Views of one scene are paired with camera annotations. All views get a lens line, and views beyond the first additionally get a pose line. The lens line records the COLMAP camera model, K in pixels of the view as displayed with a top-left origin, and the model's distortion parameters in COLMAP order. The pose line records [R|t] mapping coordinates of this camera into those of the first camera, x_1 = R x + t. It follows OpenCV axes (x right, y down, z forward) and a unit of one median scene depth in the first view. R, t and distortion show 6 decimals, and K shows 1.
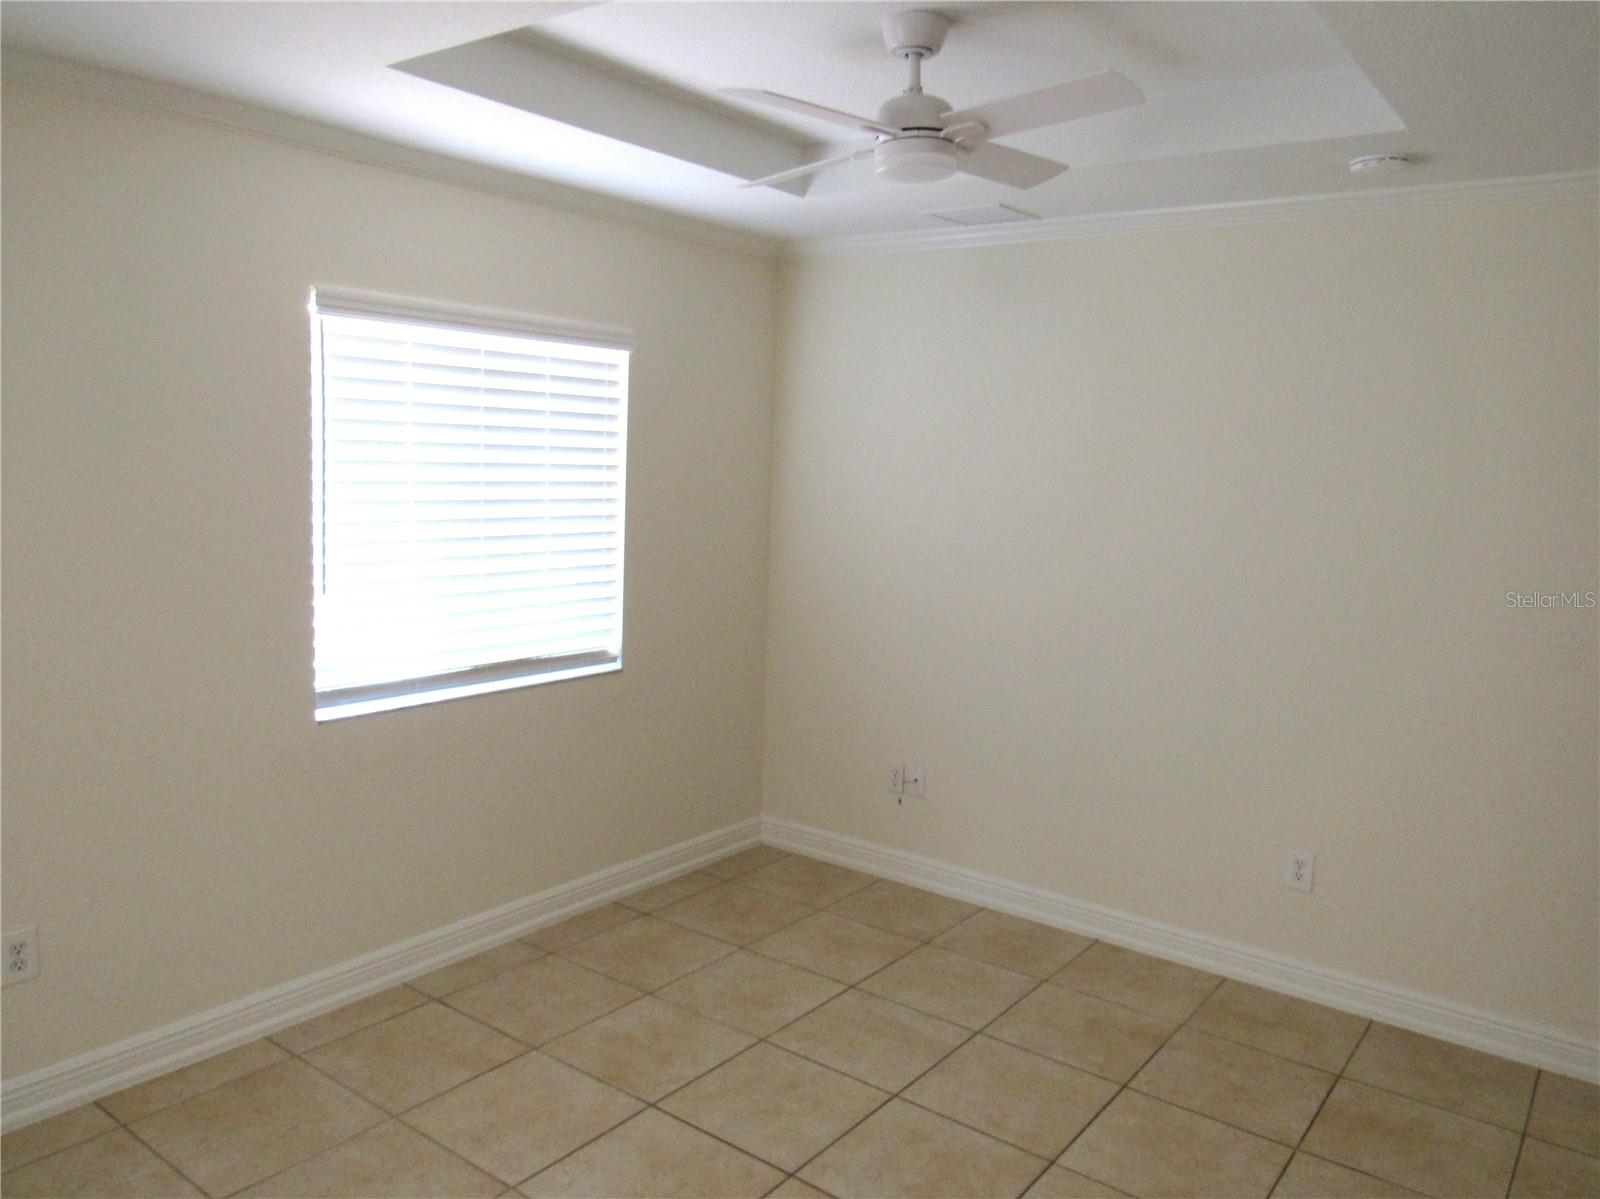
lens RADIAL K [[1171.3, 0, 800.0], [0, 1171.3, 599.5], [0, 0, 1]] dist [-0.039649, 0.035865]
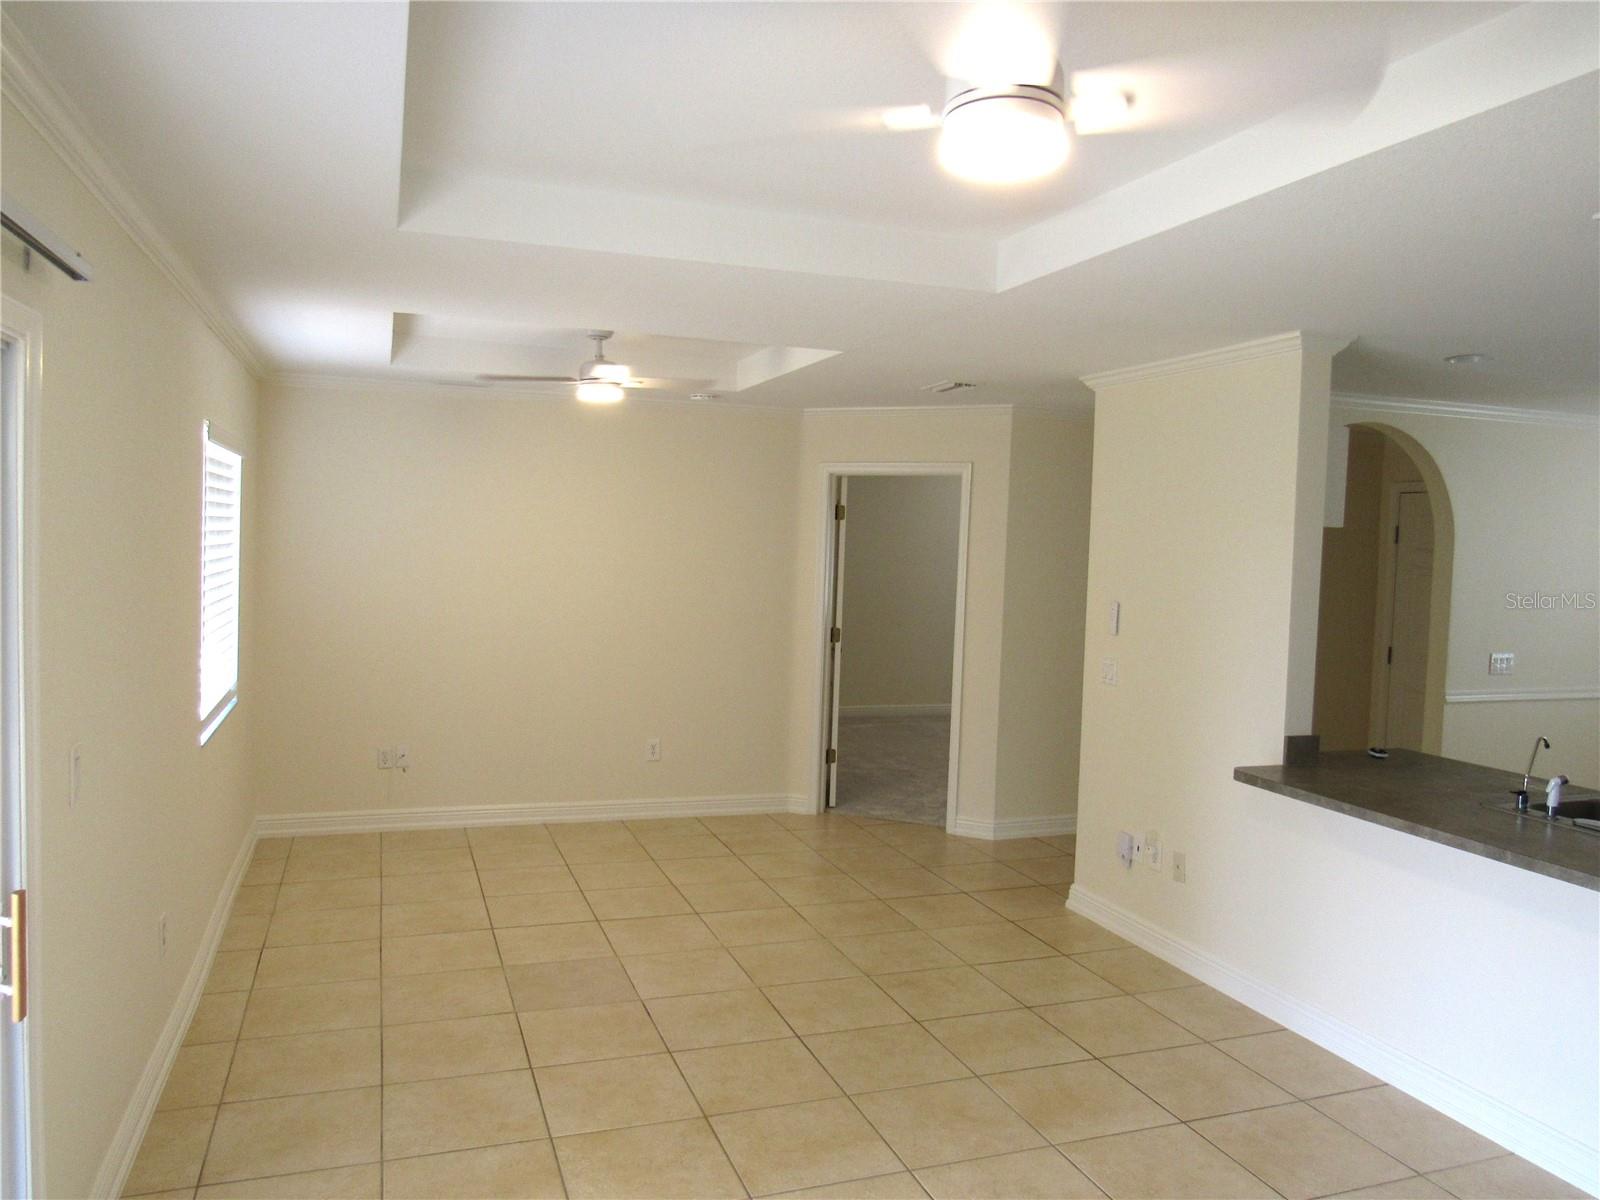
lens RADIAL K [[1171.3, 0, 800.0], [0, 1171.3, 600.0], [0, 0, 1]] dist [-0.039649, 0.035865]
pose [[0.545900, -0.062964, 0.835481, -1.090327], [0.090998, 0.995729, 0.015583, -0.017781], [-0.832894, 0.067521, 0.549298, -0.274195]]
